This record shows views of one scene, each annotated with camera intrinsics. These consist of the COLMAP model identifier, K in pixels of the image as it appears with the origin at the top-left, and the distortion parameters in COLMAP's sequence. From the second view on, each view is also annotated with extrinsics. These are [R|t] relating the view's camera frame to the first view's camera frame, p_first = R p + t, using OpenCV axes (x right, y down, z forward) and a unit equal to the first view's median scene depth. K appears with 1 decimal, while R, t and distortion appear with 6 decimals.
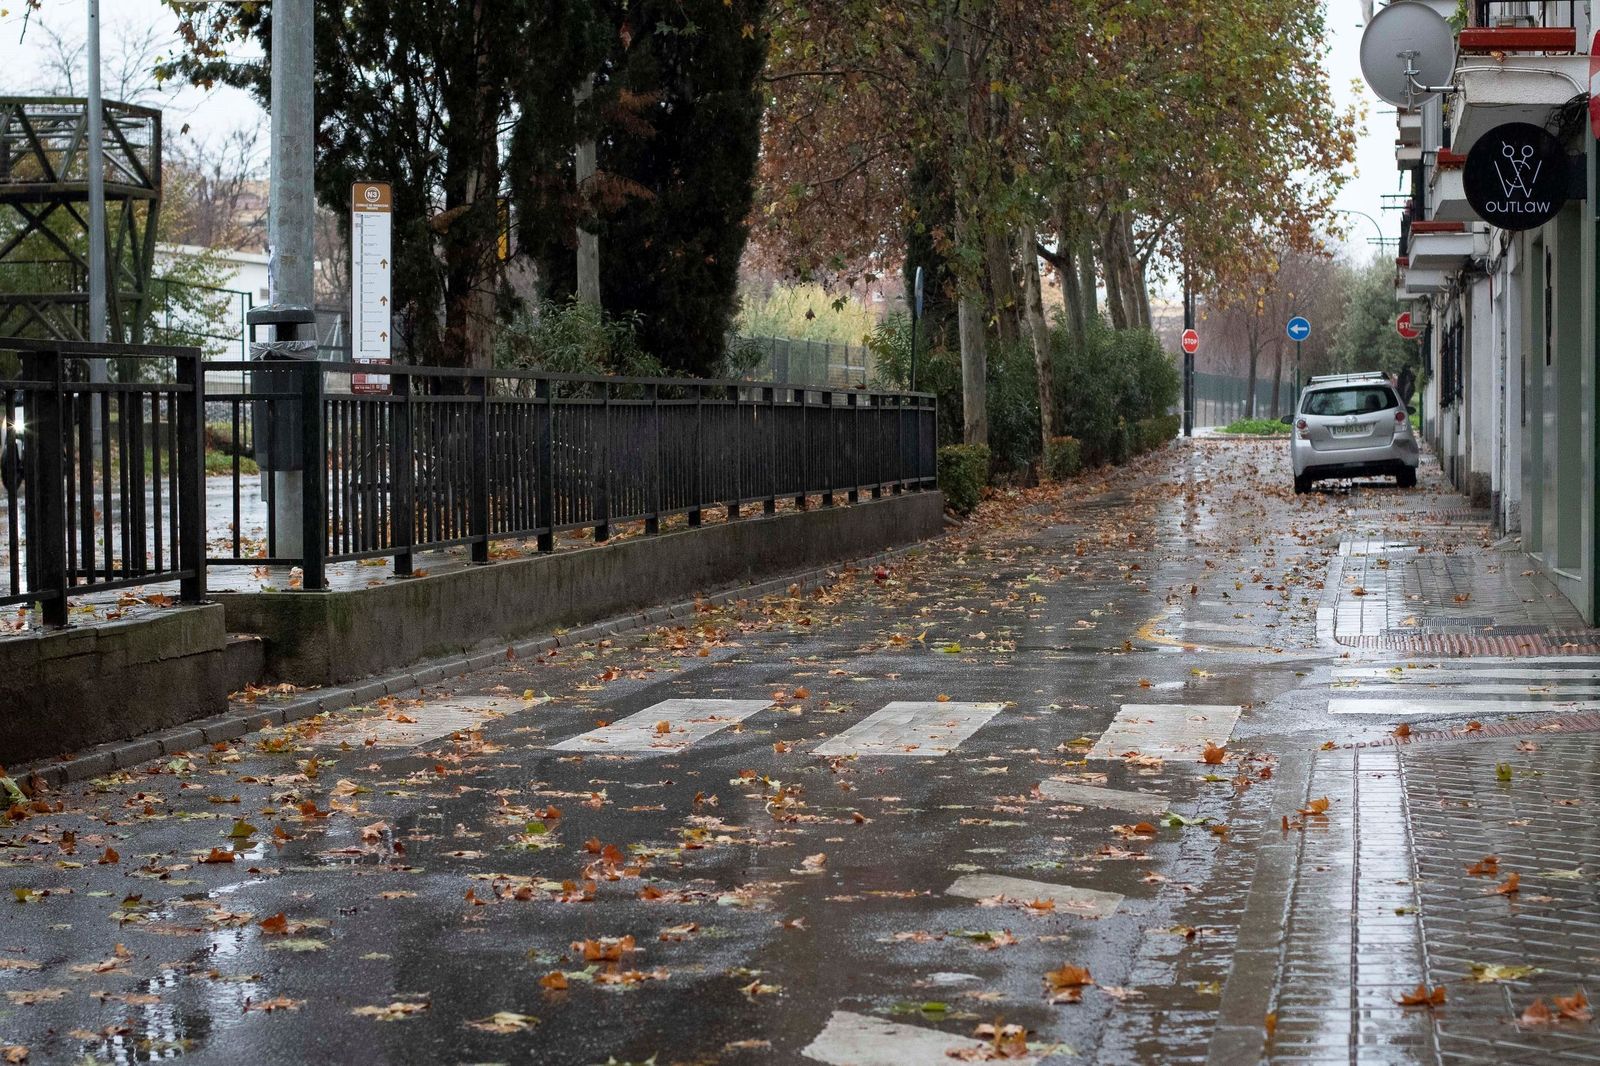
lens RADIAL K [[3651.3, 0, 800.0], [0, 3651.3, 533.0], [0, 0, 1]] dist [-0.099334, 0.132334]
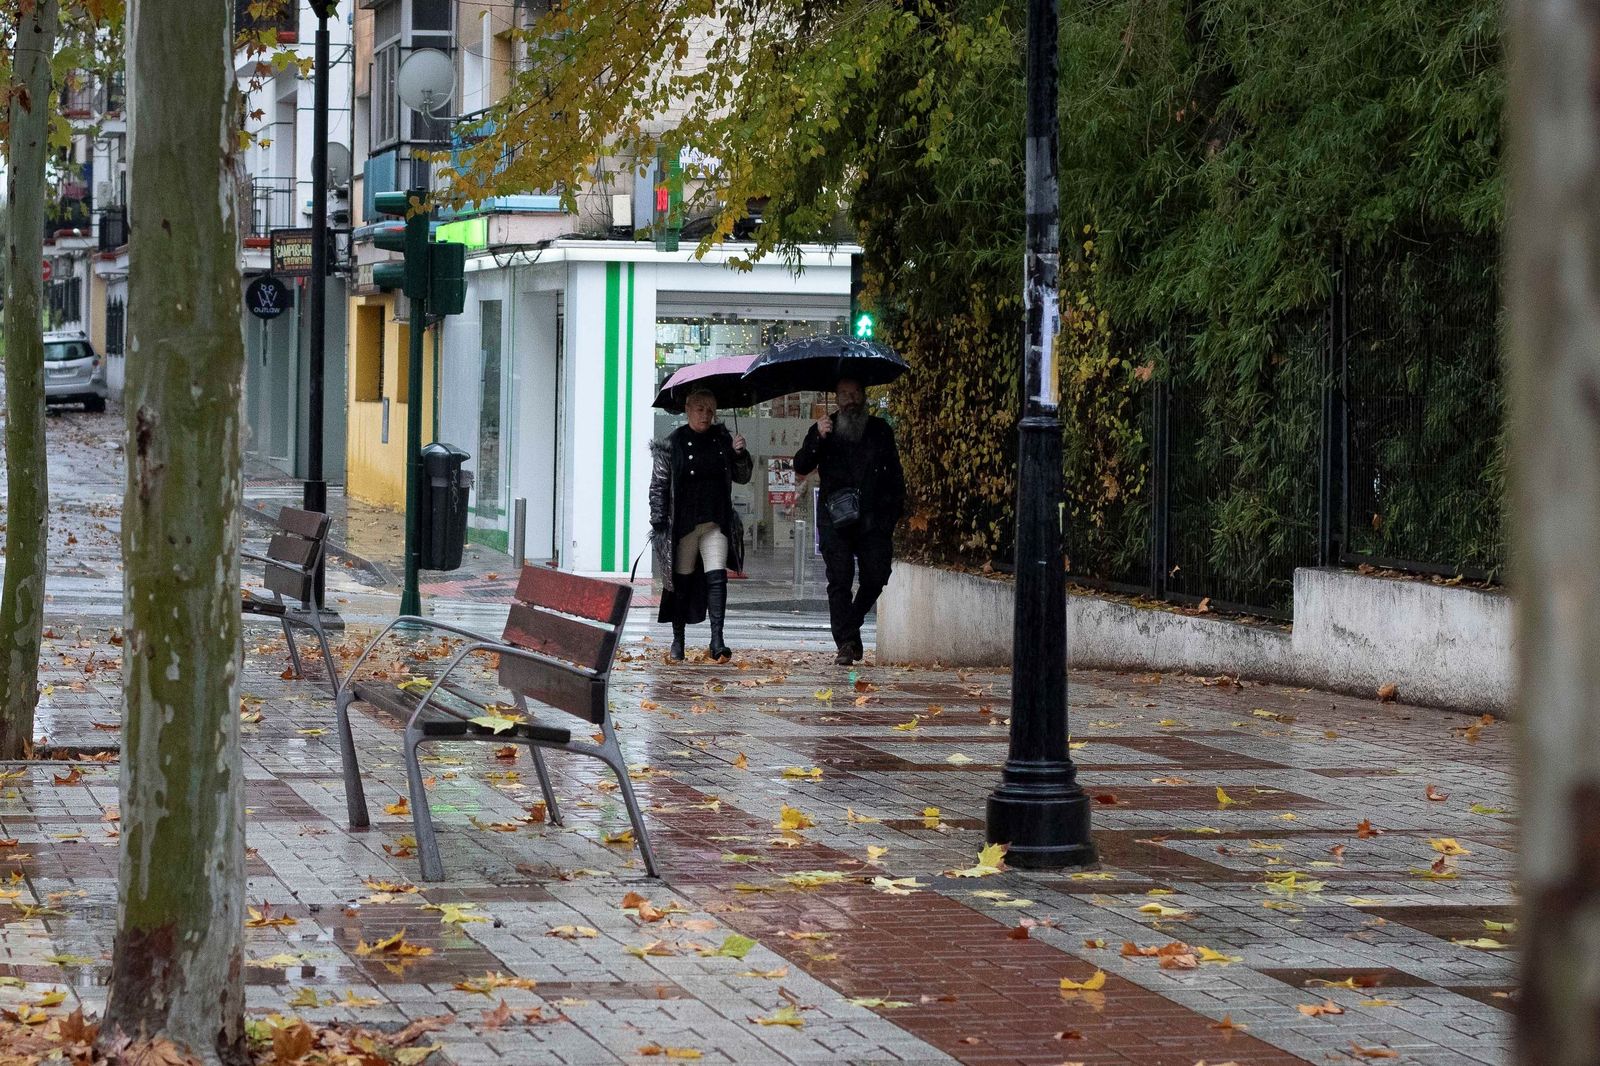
lens RADIAL K [[3651.3, 0, 800.0], [0, 3651.3, 533.0], [0, 0, 1]] dist [-0.099334, 0.132334]
pose [[0.924377, 0.009649, 0.381359, -0.306089], [-0.018482, 0.999639, 0.019506, 0.004998], [-0.381033, -0.025079, 0.924221, -1.066773]]
